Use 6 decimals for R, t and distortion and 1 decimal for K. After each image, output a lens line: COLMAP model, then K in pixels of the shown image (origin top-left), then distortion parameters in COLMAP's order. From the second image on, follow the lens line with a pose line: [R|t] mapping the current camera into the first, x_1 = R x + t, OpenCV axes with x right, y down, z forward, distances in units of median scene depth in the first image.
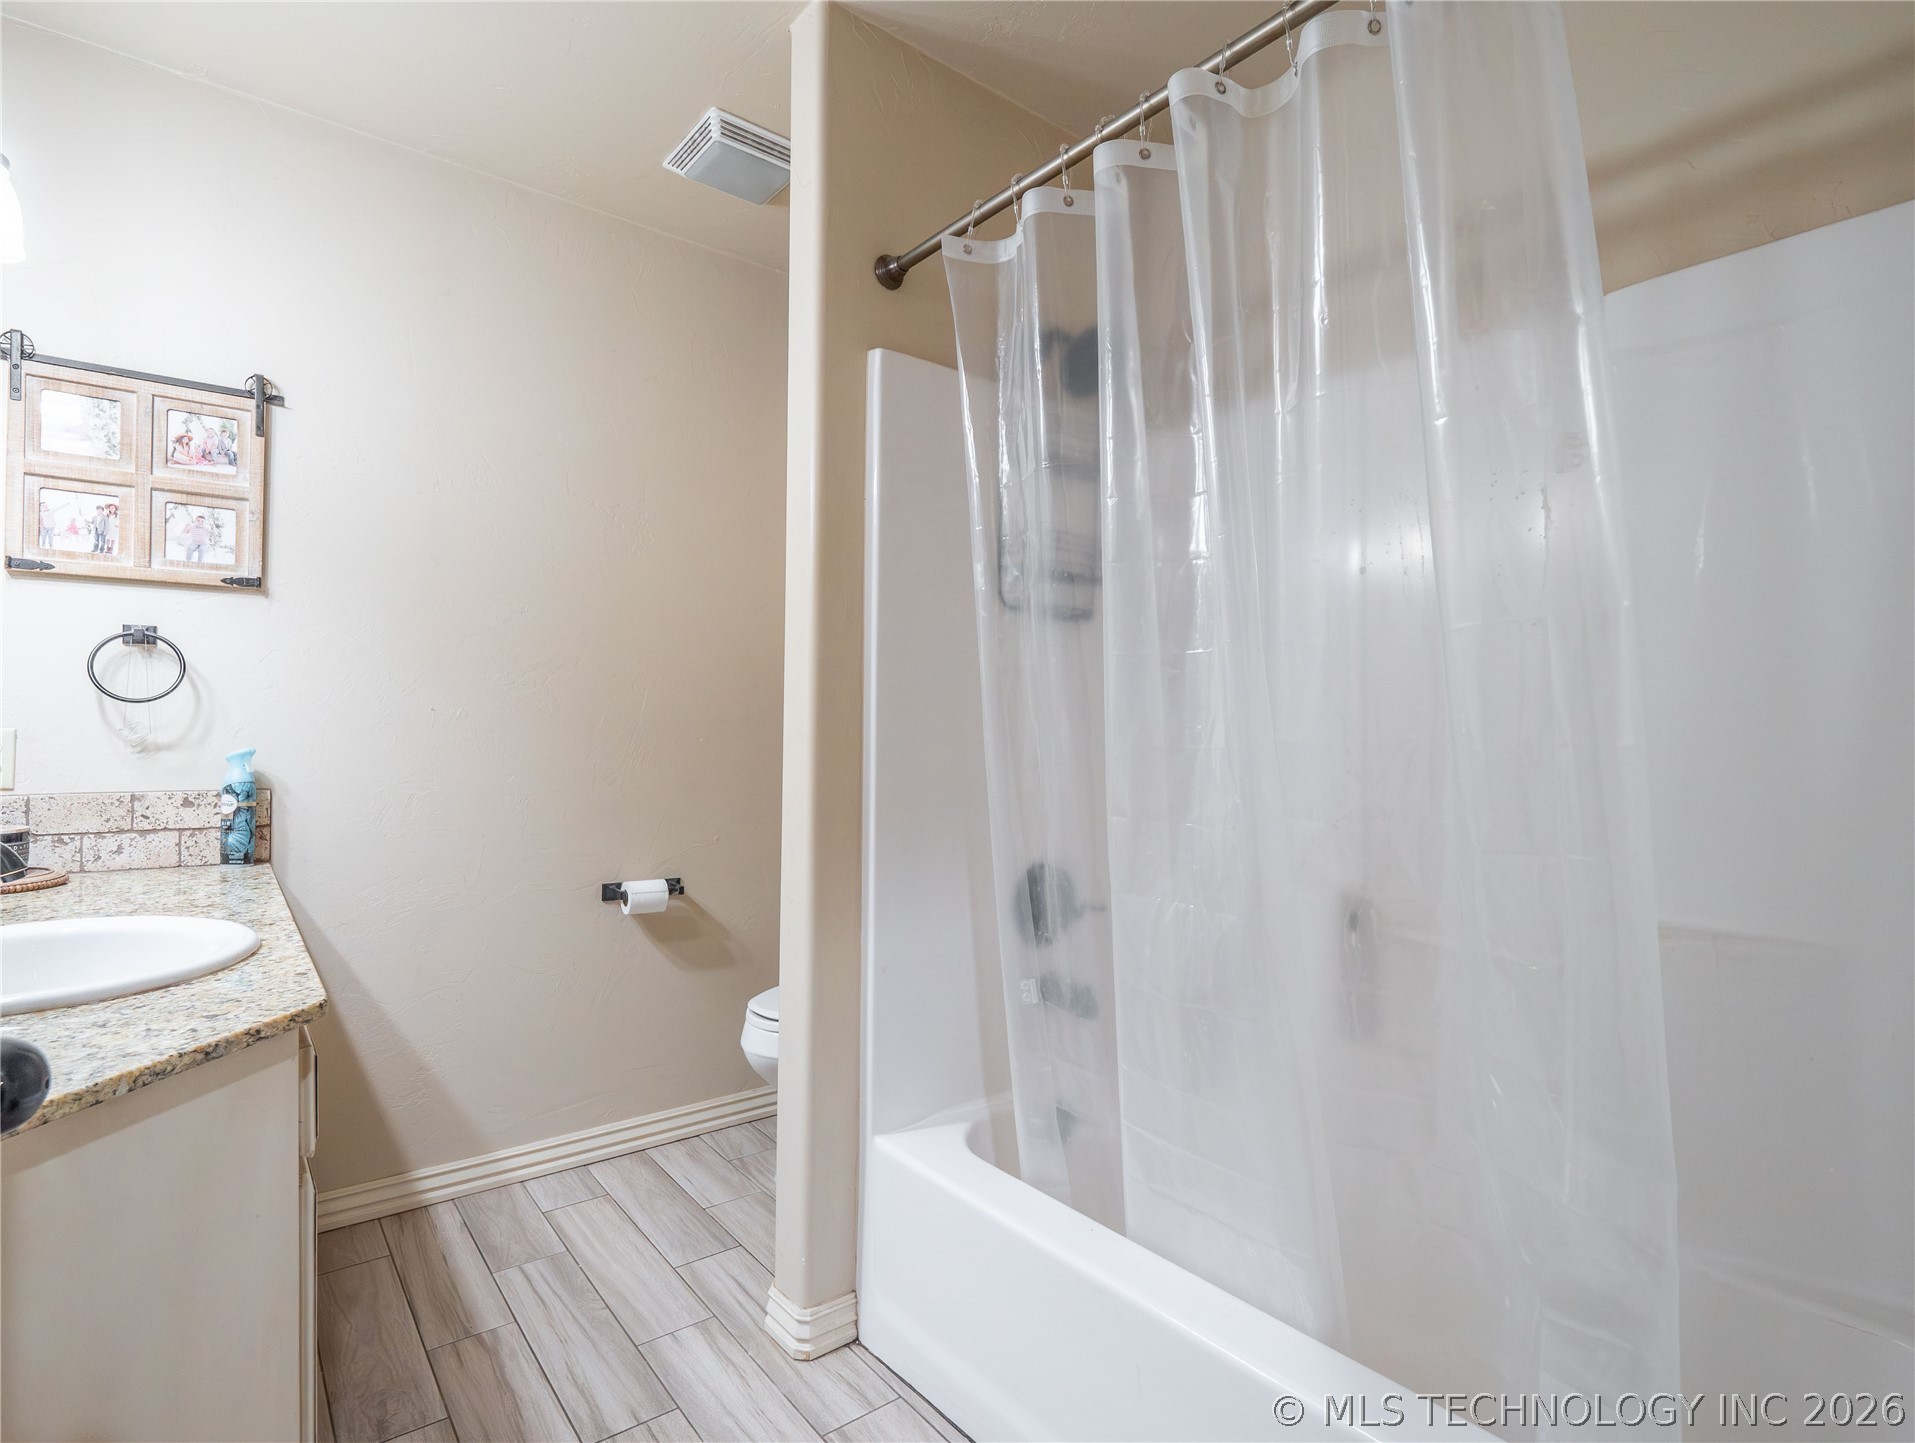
lens RADIAL K [[958.2, 0, 957.5], [0, 958.2, 721.5], [0, 0, 1]] dist [-0.019625, -0.000492]
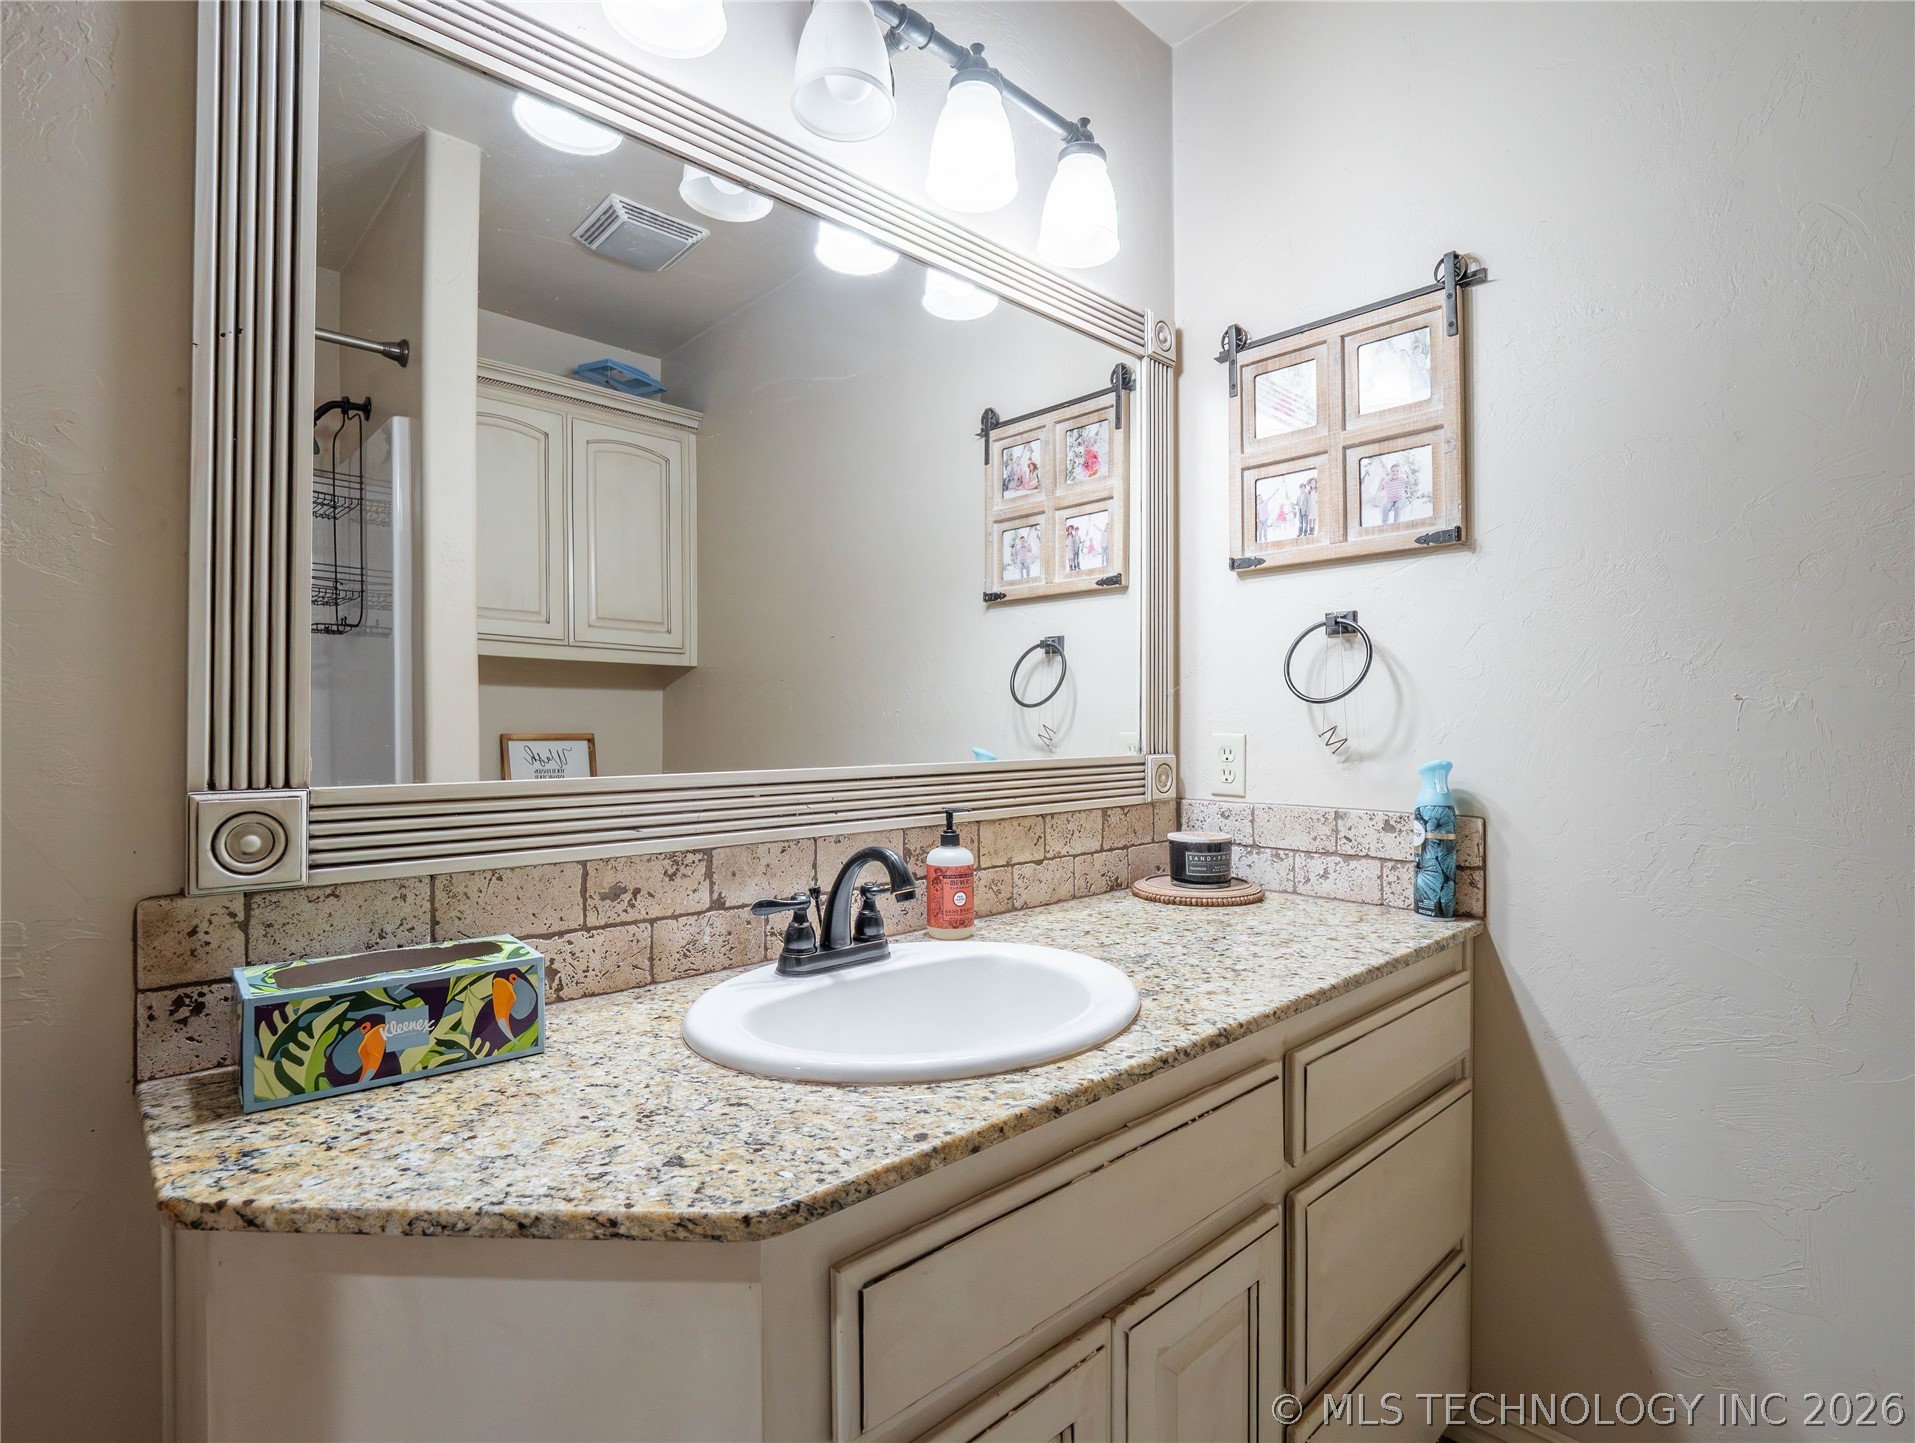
lens RADIAL K [[958.2, 0, 957.5], [0, 958.2, 721.5], [0, 0, 1]] dist [-0.019625, -0.000492]
pose [[0.086871, -0.013549, -0.996127, -0.042757], [0.012040, 0.999849, -0.012549, 0.002952], [0.996147, -0.010903, 0.087021, 0.575374]]
